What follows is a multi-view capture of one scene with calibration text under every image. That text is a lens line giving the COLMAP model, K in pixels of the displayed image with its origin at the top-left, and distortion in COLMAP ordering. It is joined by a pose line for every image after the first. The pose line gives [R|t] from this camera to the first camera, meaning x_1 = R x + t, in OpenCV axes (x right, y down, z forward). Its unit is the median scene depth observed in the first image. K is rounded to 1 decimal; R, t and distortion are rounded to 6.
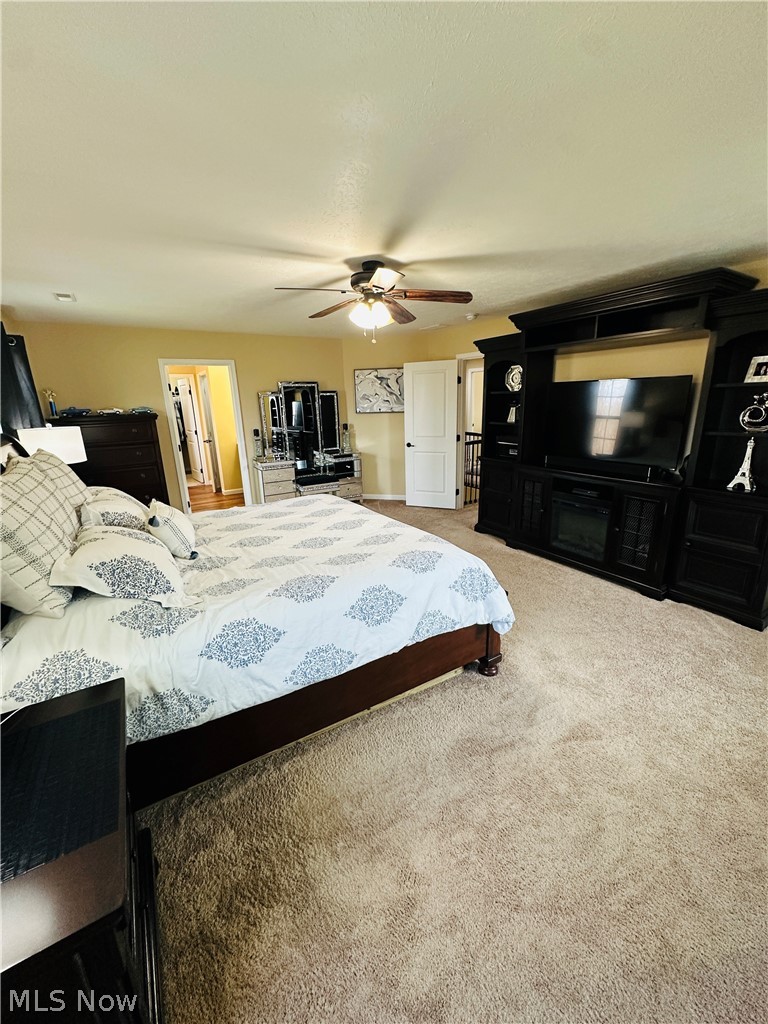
lens RADIAL K [[409.3, 0, 385.1], [0, 409.3, 510.3], [0, 0, 1]] dist [-0.004236, 0.000925]
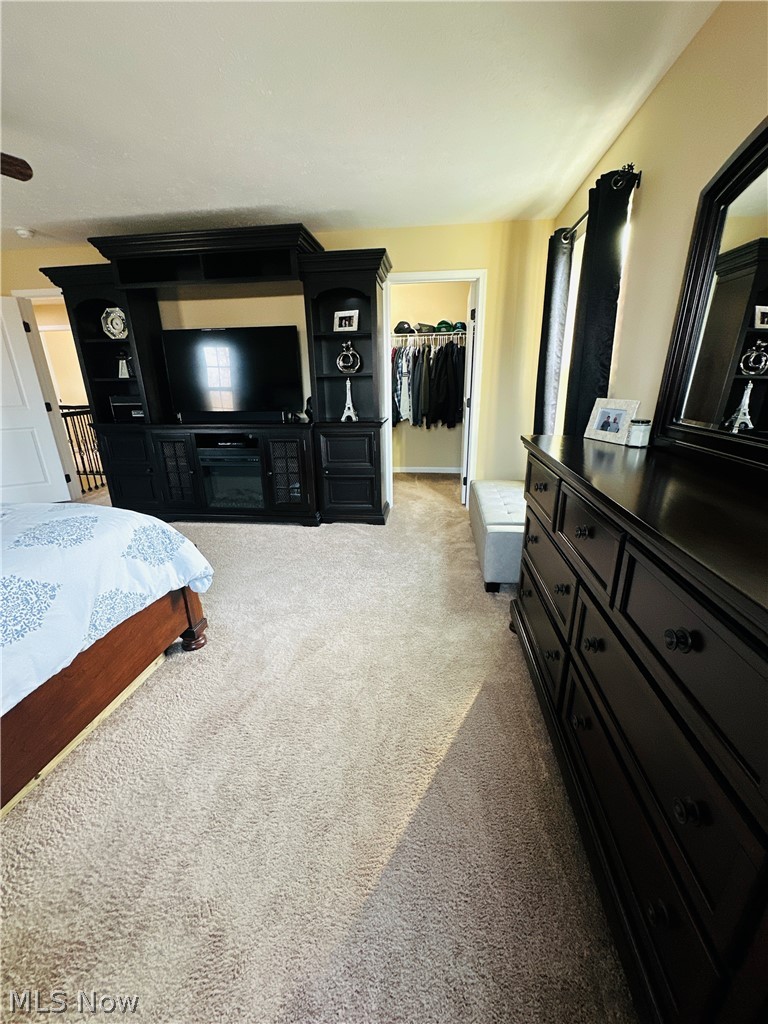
lens RADIAL K [[409.3, 0, 383.4], [0, 409.3, 512.8], [0, 0, 1]] dist [-0.004236, 0.000925]
pose [[0.636763, -0.228996, 0.736270, -0.061685], [0.203120, 0.970971, 0.126325, 0.100363], [-0.743824, 0.069112, 0.664792, 0.126879]]
